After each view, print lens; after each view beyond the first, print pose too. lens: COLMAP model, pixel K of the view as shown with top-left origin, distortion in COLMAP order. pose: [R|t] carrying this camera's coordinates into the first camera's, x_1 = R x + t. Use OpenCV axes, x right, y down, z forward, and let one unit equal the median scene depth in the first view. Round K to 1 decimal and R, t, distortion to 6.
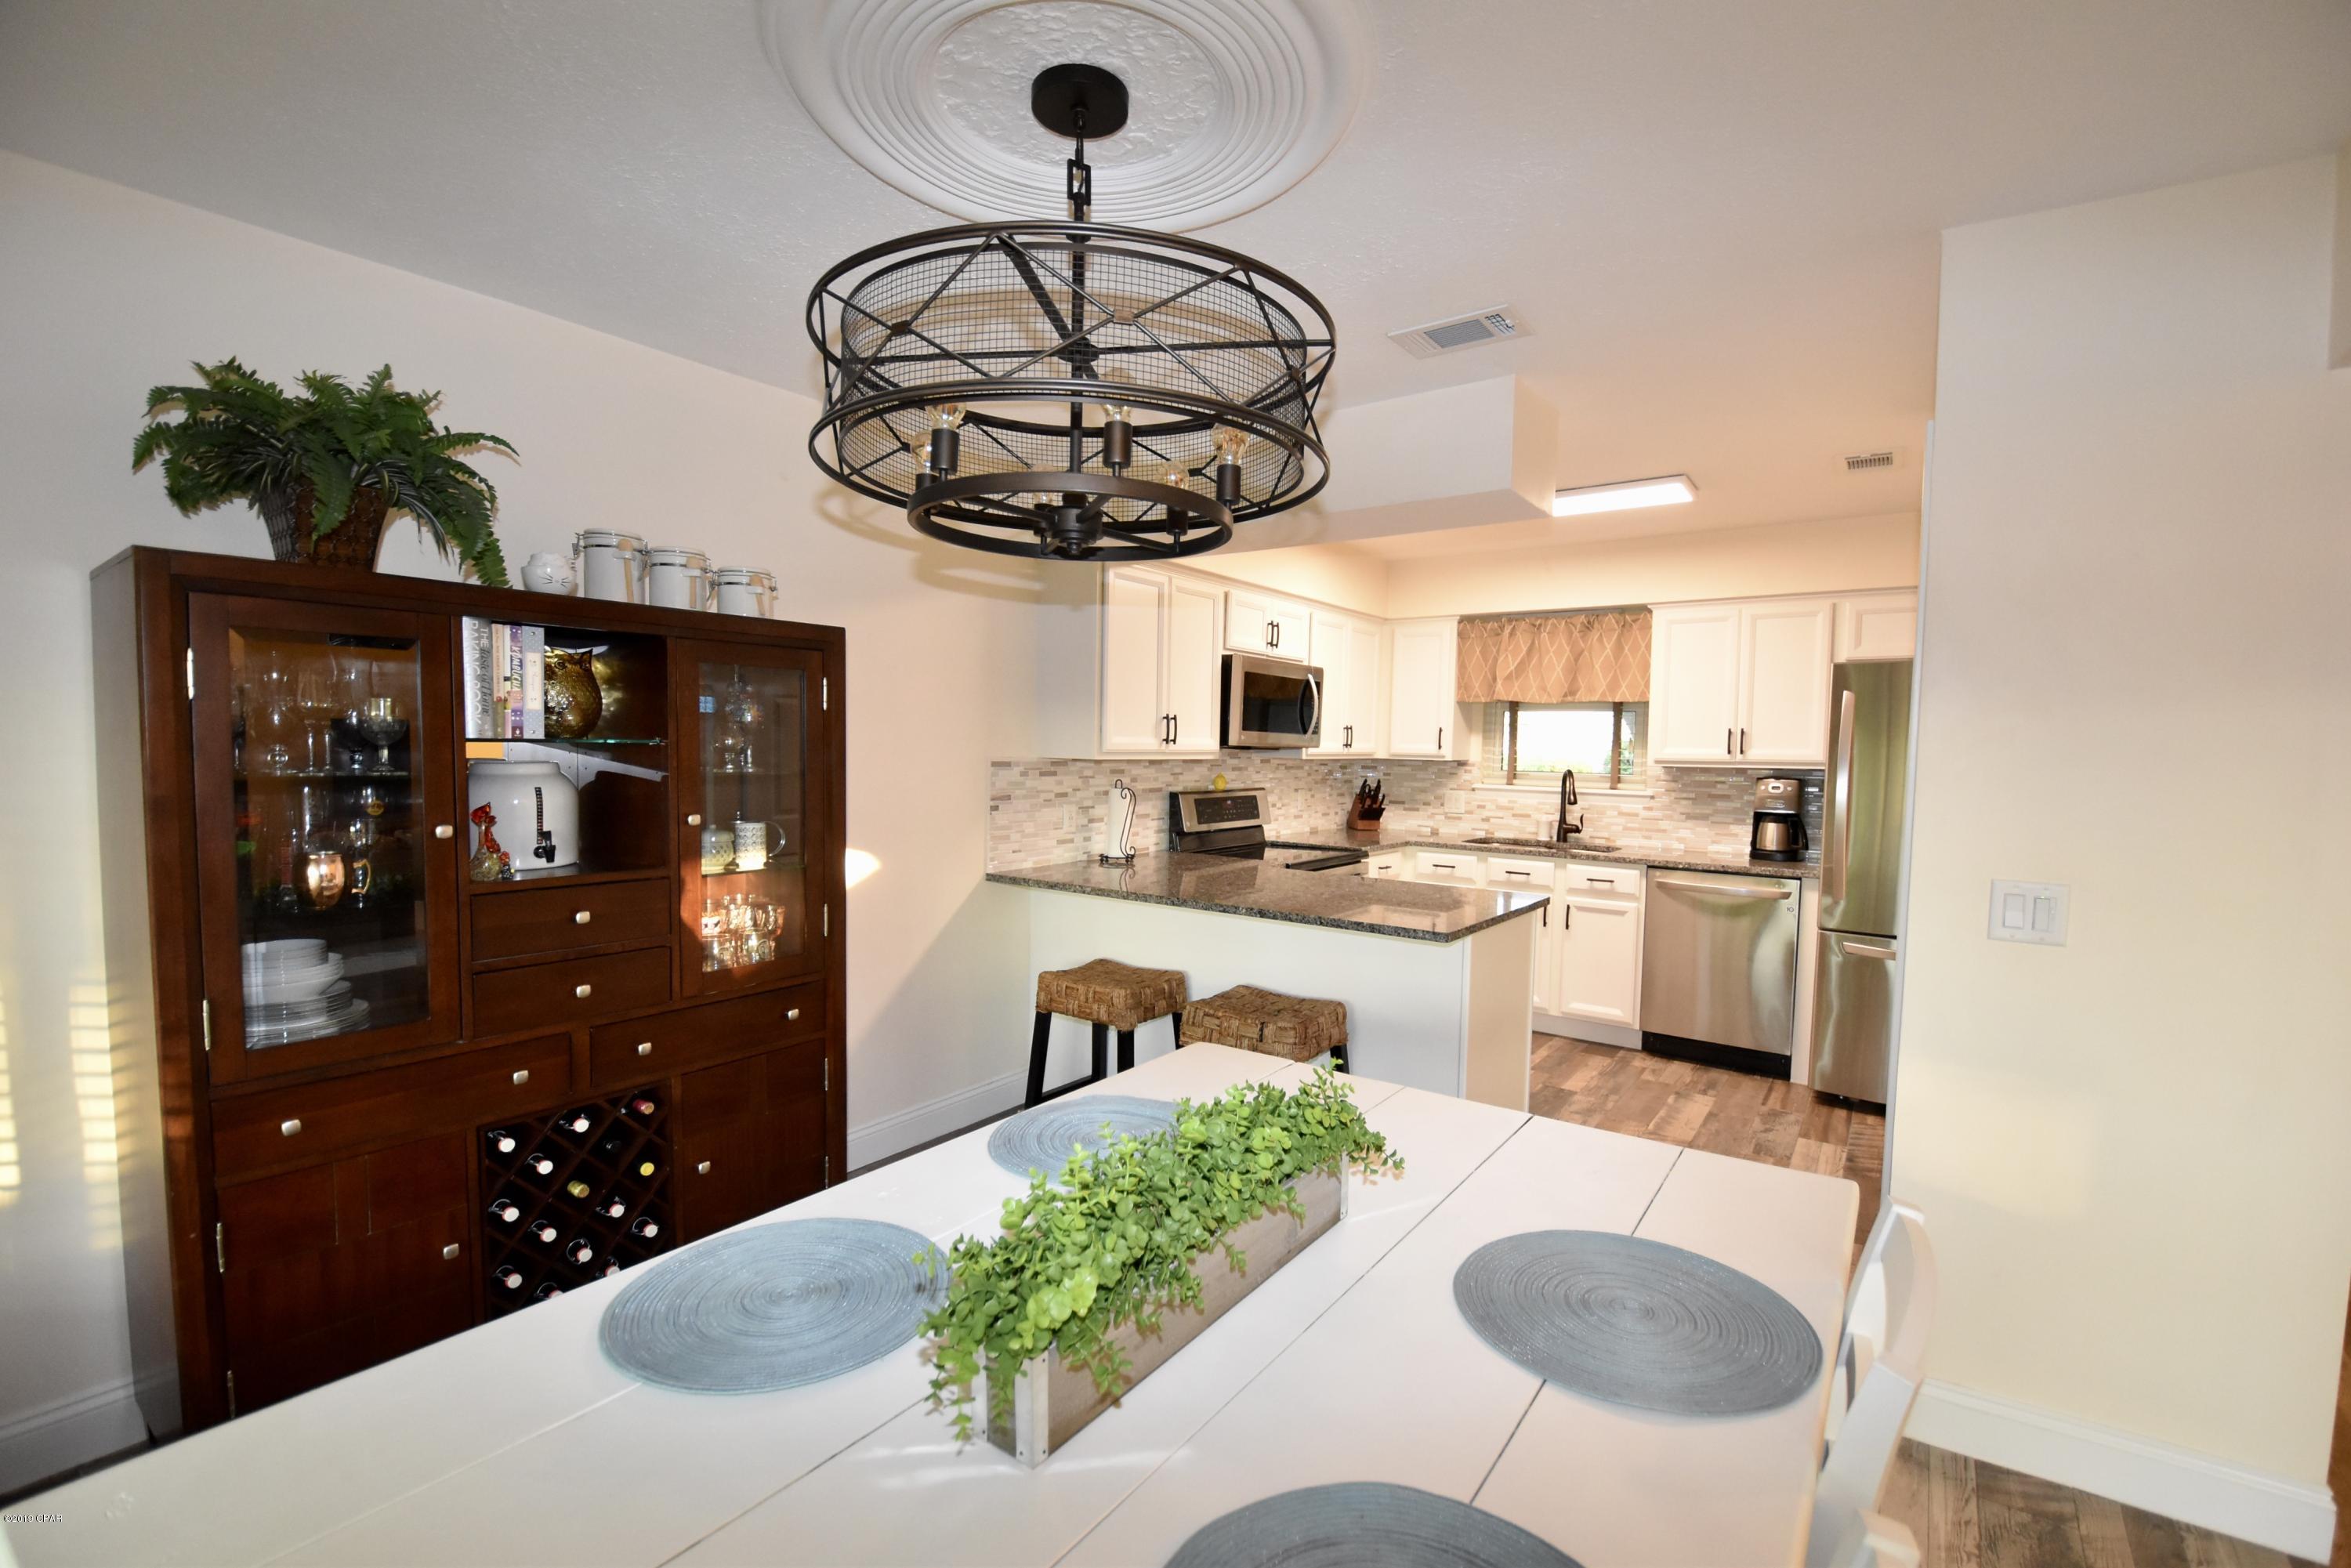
lens RADIAL K [[1026.7, 0, 1175.2], [0, 1026.7, 801.2], [0, 0, 1]] dist [0.012412, -0.020333]
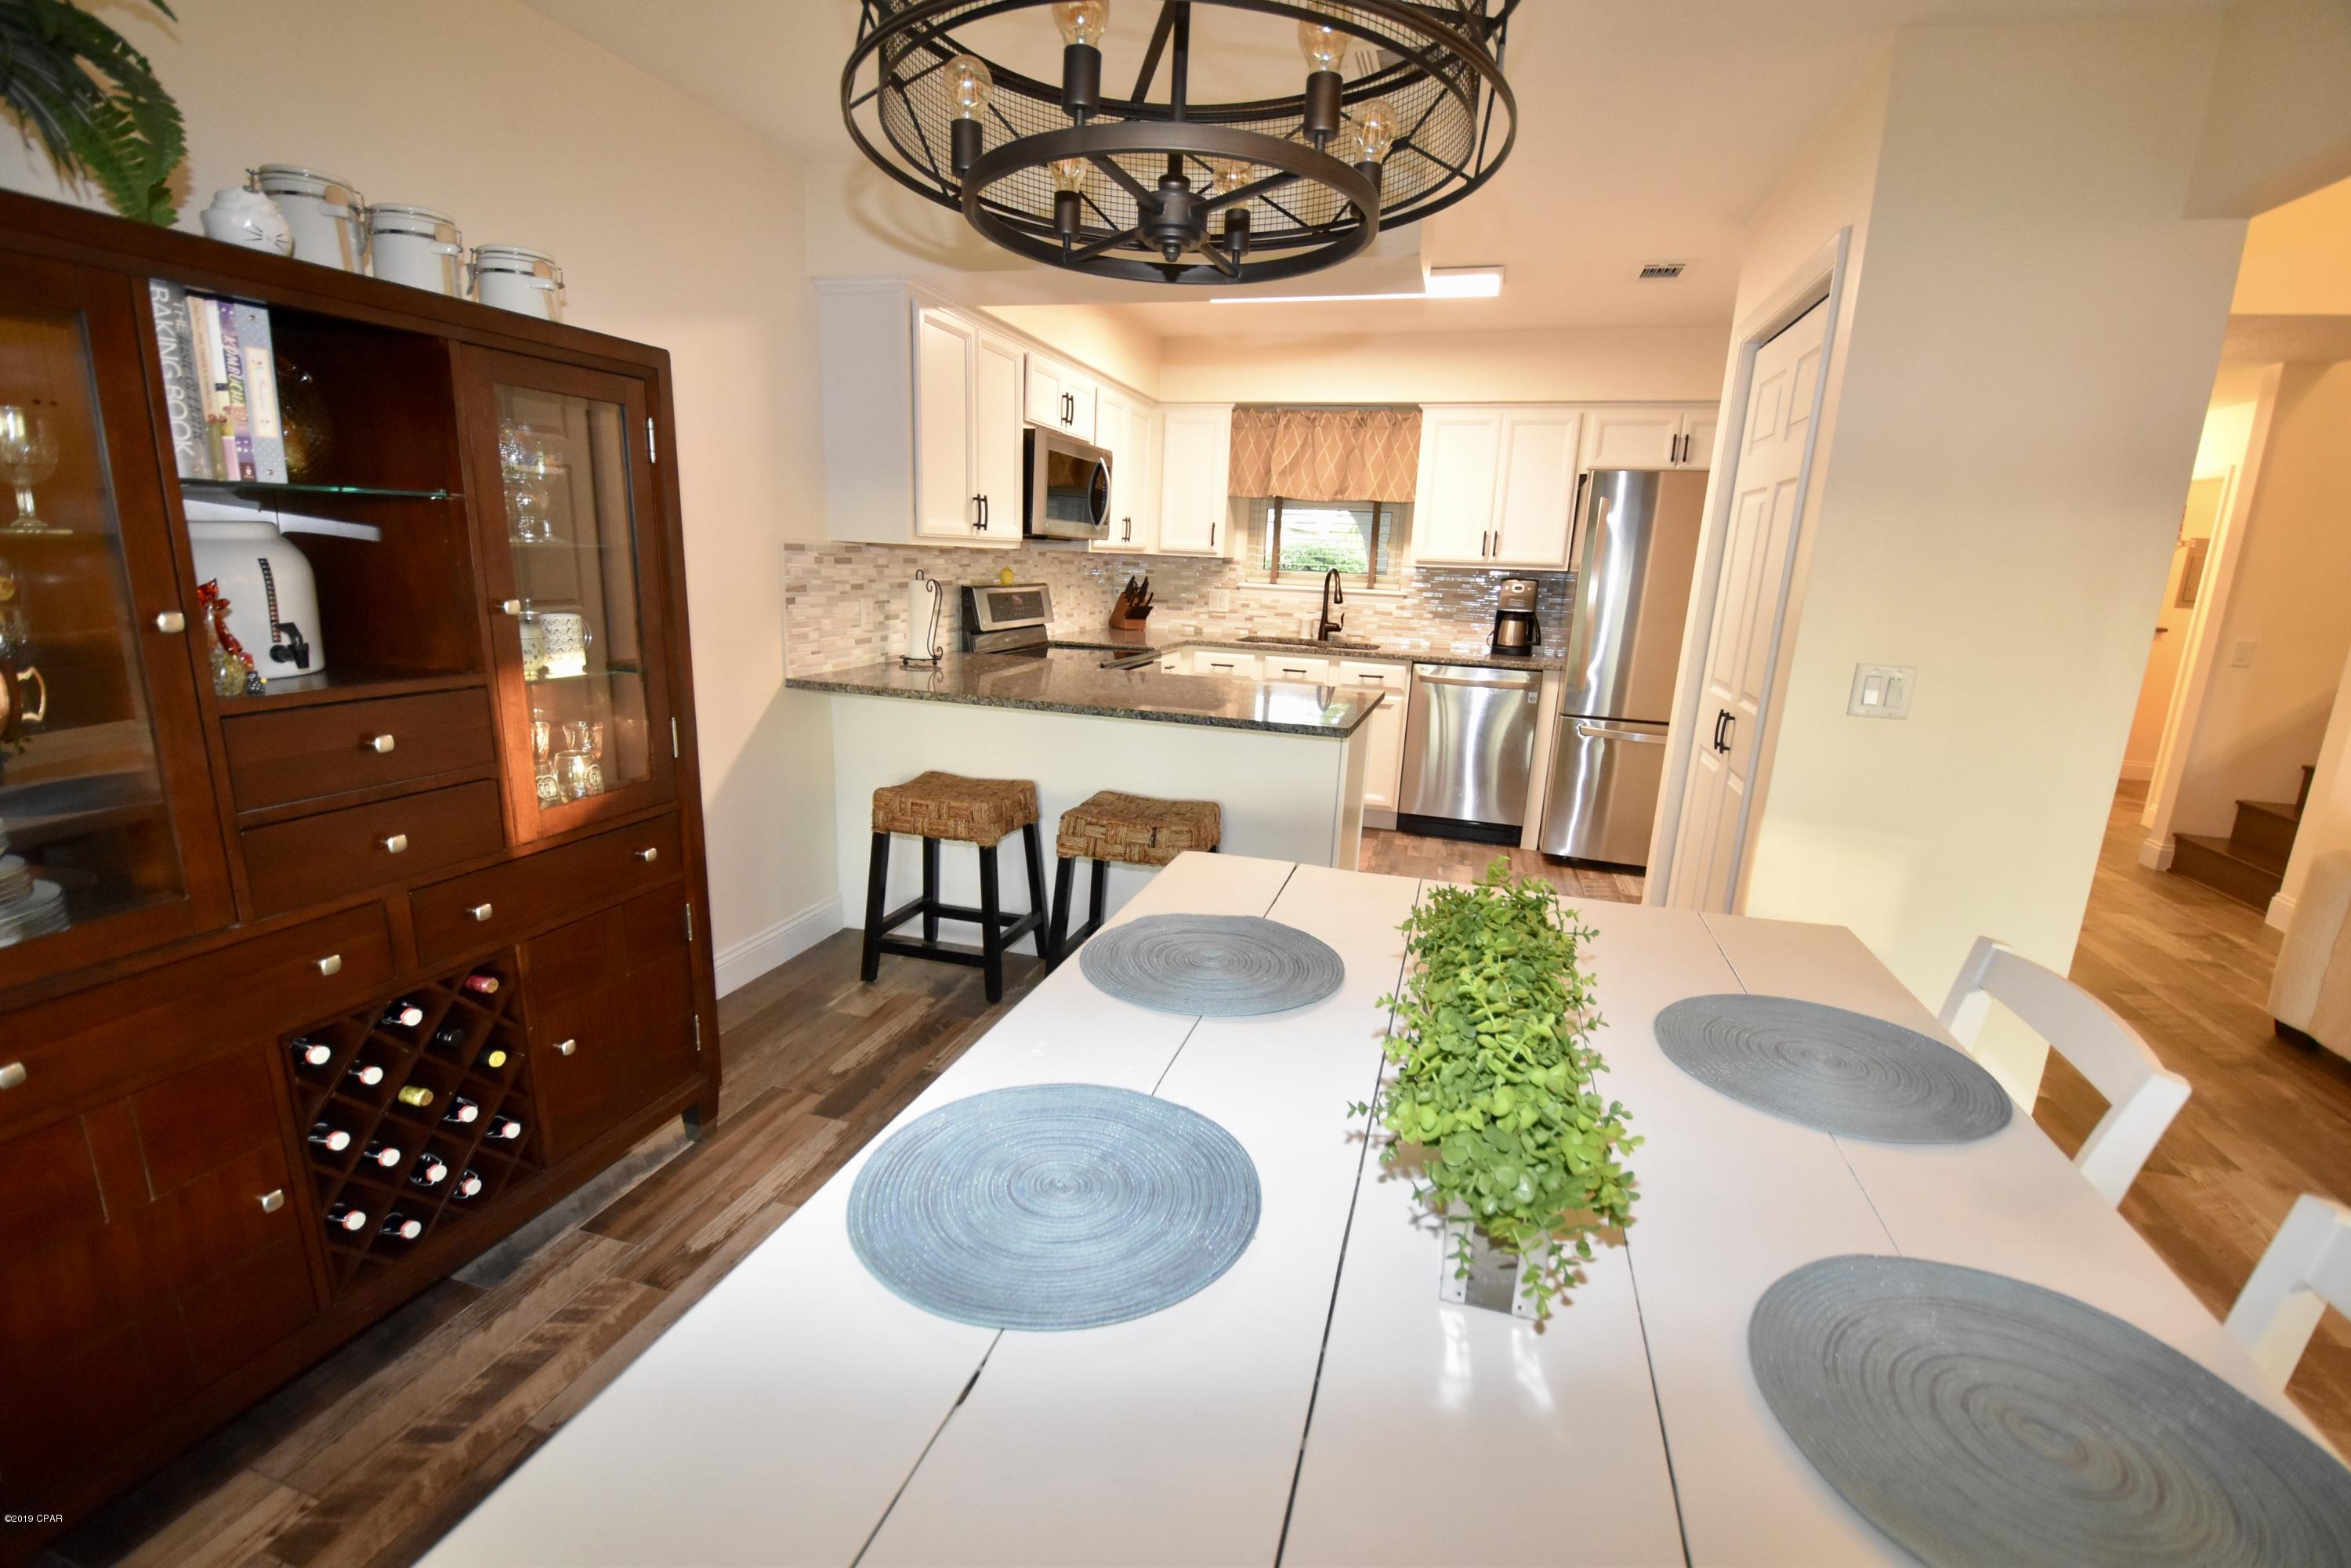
lens RADIAL K [[1026.7, 0, 1177.1], [0, 1026.7, 807.8], [0, 0, 1]] dist [0.012412, -0.020333]
pose [[0.942704, -0.059339, 0.328311, -0.134777], [-0.005507, 0.981154, 0.193146, 0.006978], [-0.333585, -0.183888, 0.924611, 0.066887]]
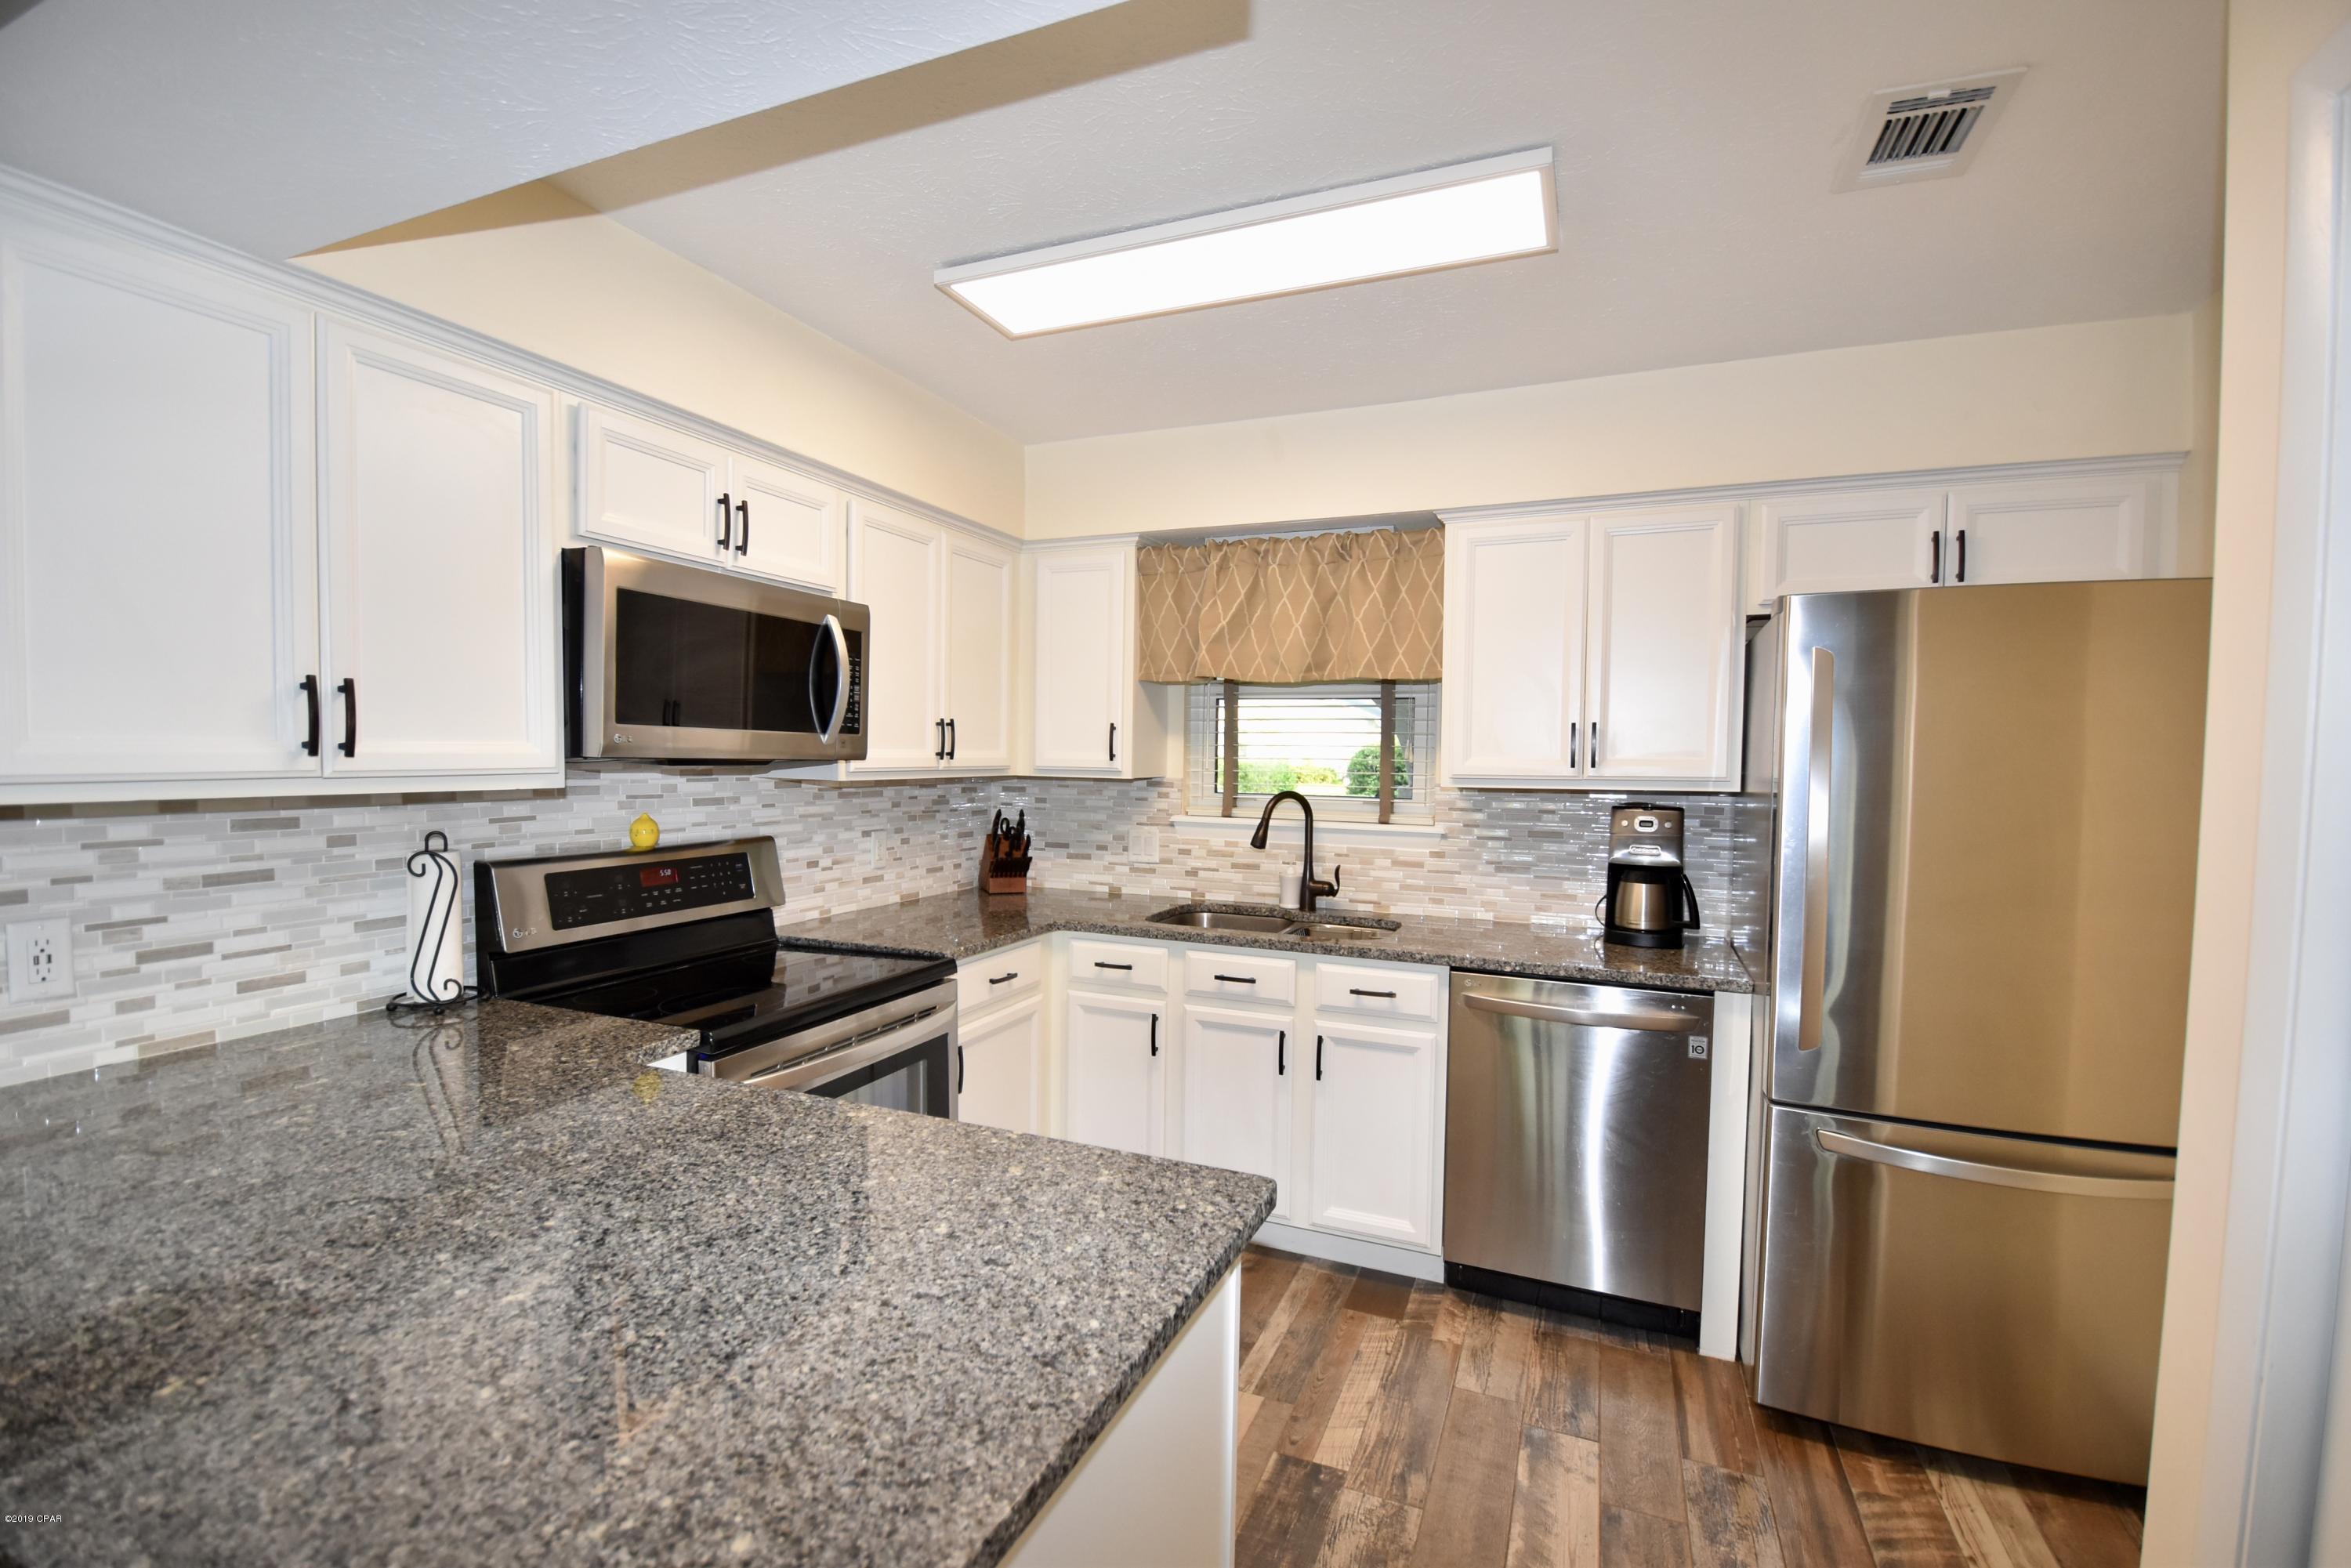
lens RADIAL K [[1026.7, 0, 1178.8], [0, 1026.7, 798.6], [0, 0, 1]] dist [0.012412, -0.020333]
pose [[0.972731, -0.014861, 0.231461, 0.188984], [0.016898, 0.999834, -0.006817, -0.028421], [-0.231321, 0.010543, 0.972820, 0.495518]]
